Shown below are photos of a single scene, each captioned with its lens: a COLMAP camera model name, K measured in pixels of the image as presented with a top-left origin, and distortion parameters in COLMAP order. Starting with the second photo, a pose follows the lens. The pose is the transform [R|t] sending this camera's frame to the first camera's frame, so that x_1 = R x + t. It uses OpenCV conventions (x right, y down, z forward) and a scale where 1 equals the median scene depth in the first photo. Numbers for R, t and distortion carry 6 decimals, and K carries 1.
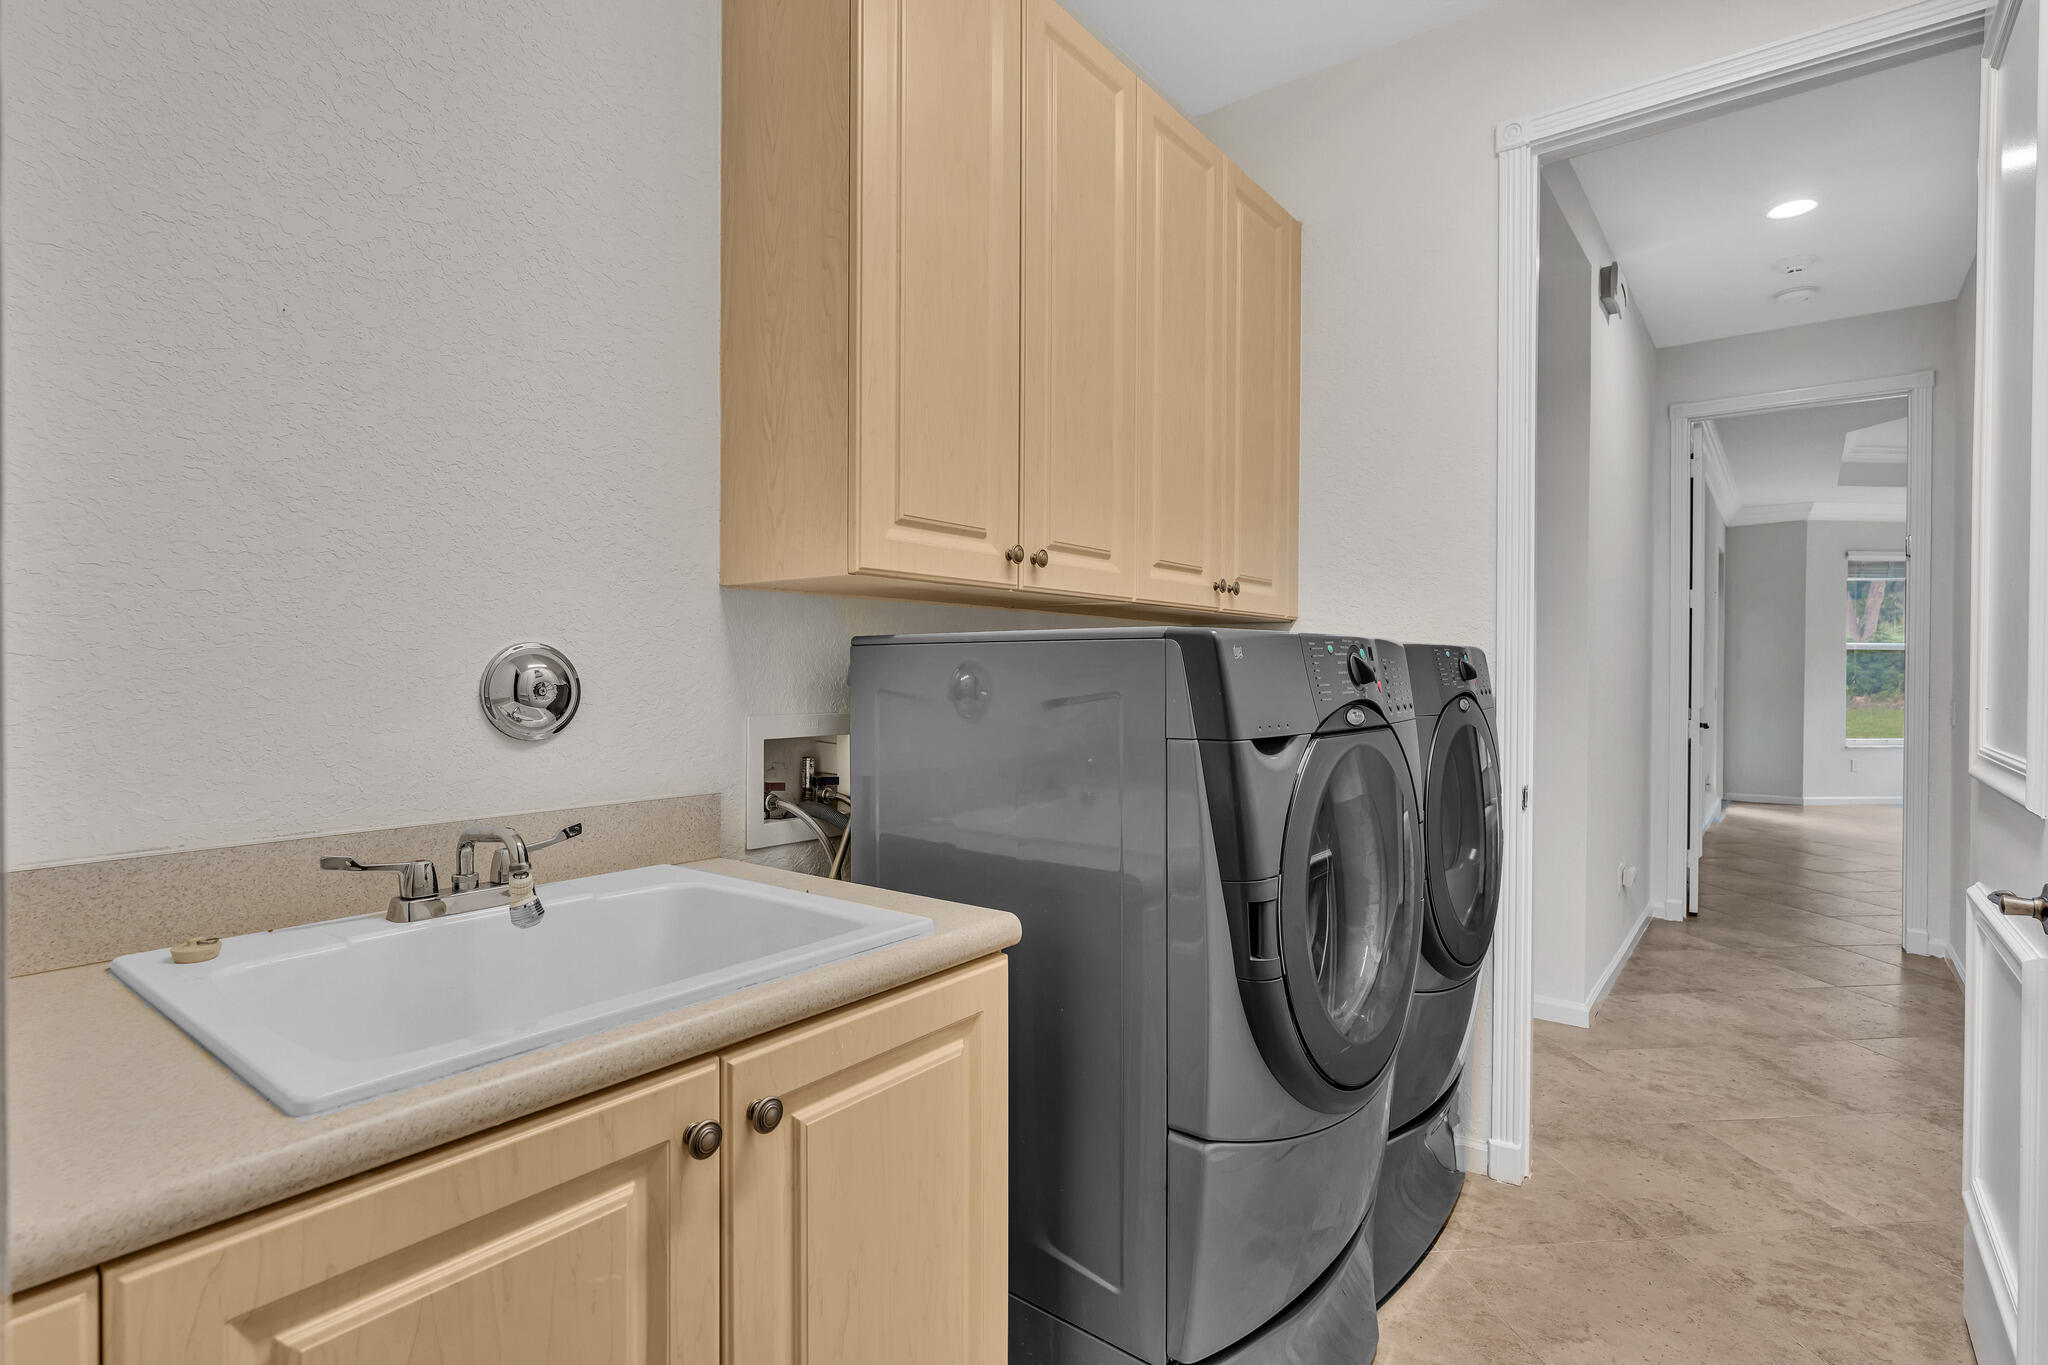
lens RADIAL K [[1019.7, 0, 1024.0], [0, 1019.7, 682.5], [0, 0, 1]] dist [-0.000313, -0.000014]
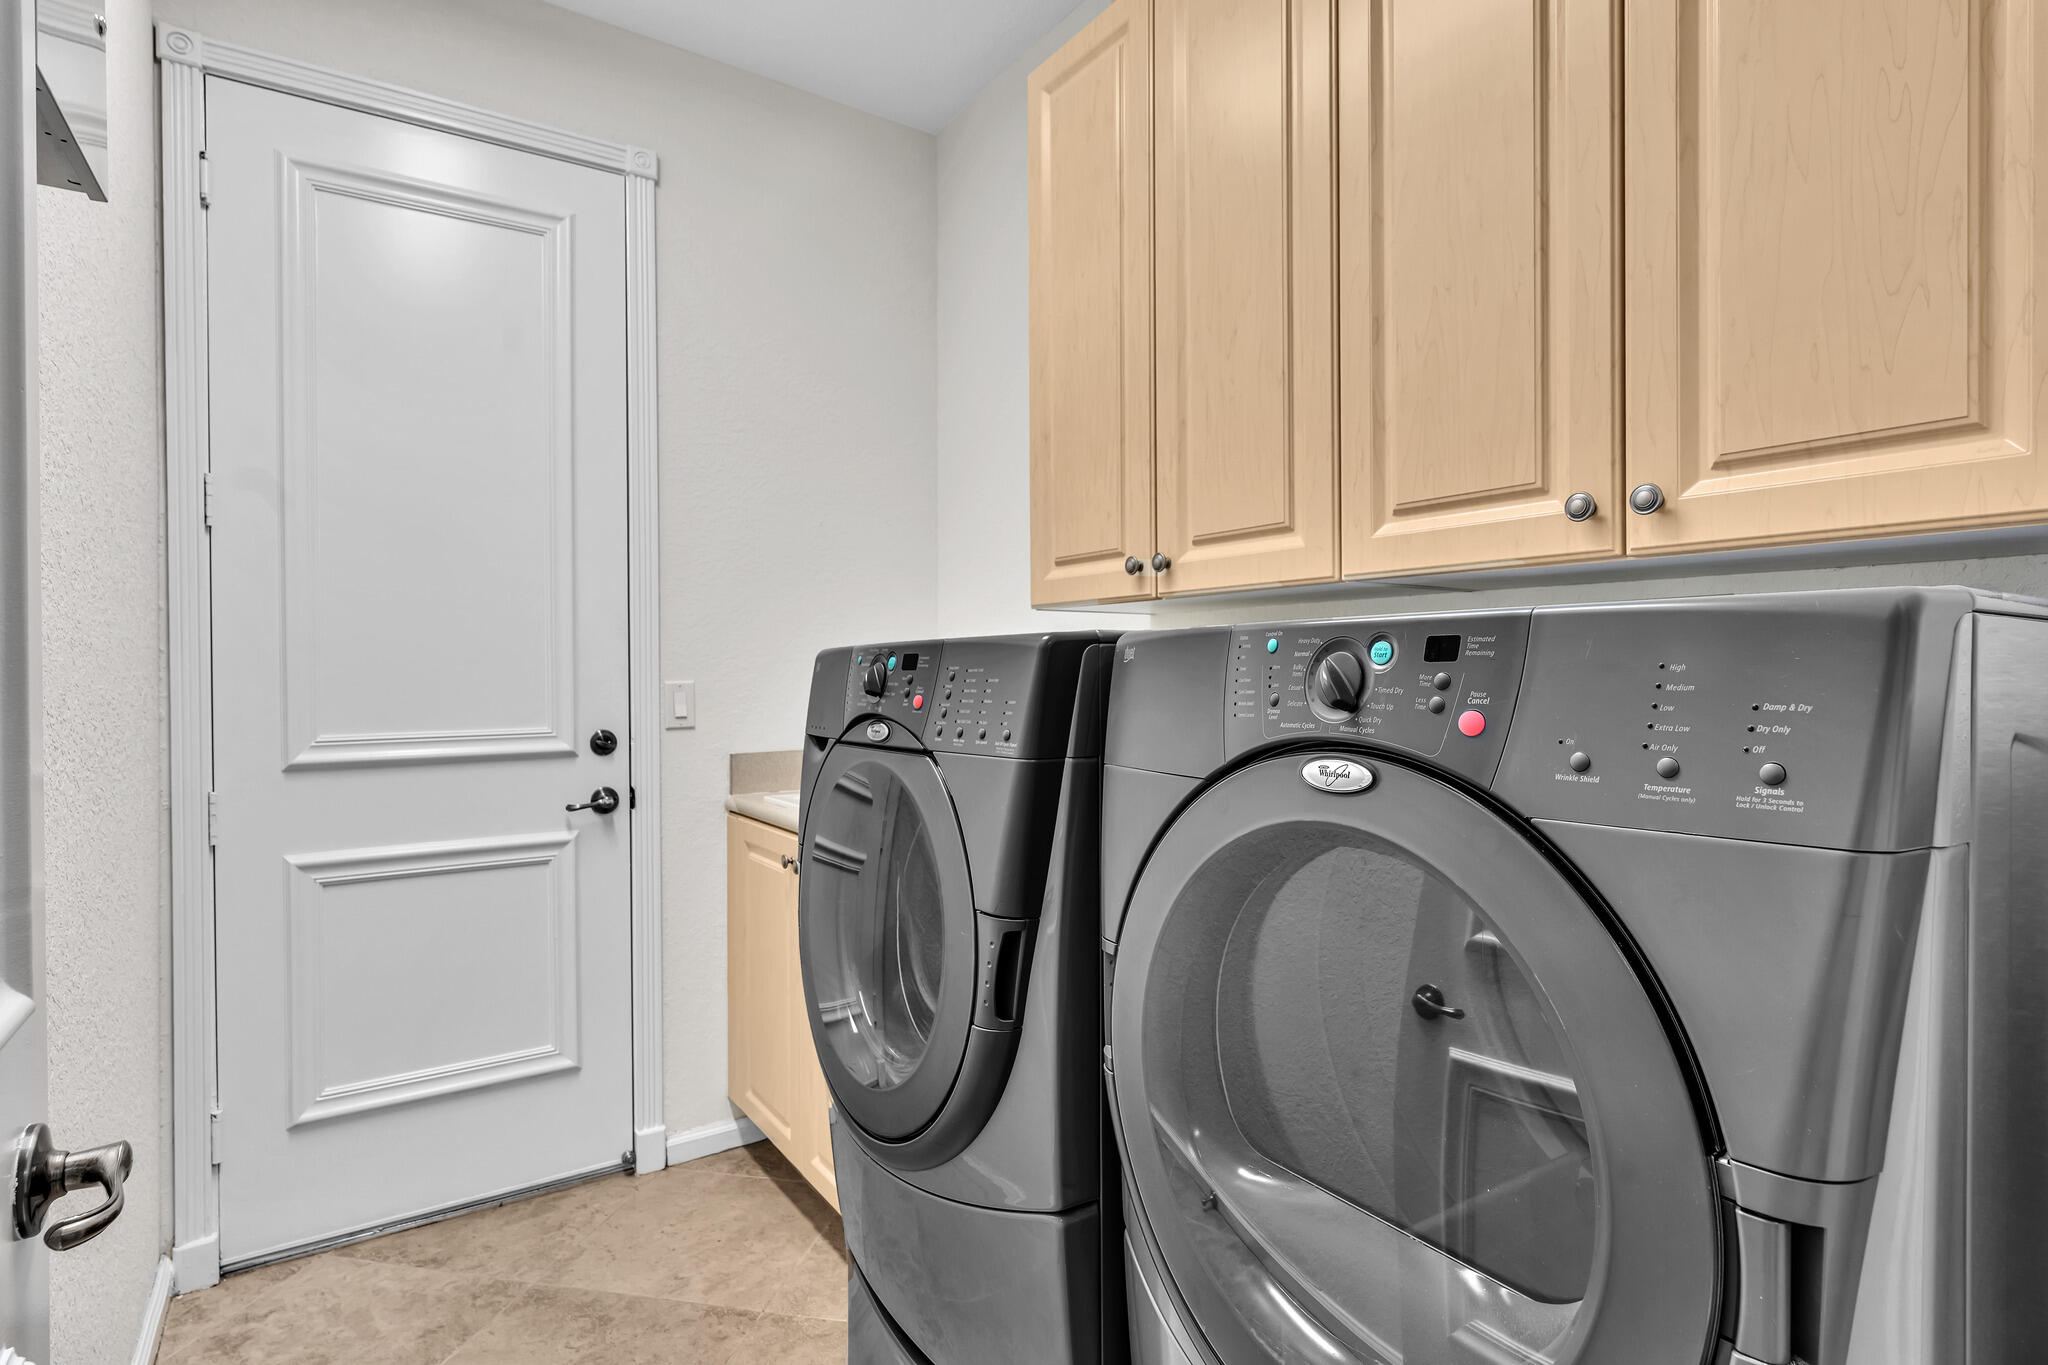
lens RADIAL K [[1019.7, 0, 1024.0], [0, 1019.7, 682.5], [0, 0, 1]] dist [-0.000313, -0.000014]
pose [[-0.312570, 0.005324, -0.949880, 1.116403], [-0.008169, 0.999932, 0.008293, -0.018818], [0.949860, 0.010352, -0.312505, 1.363030]]
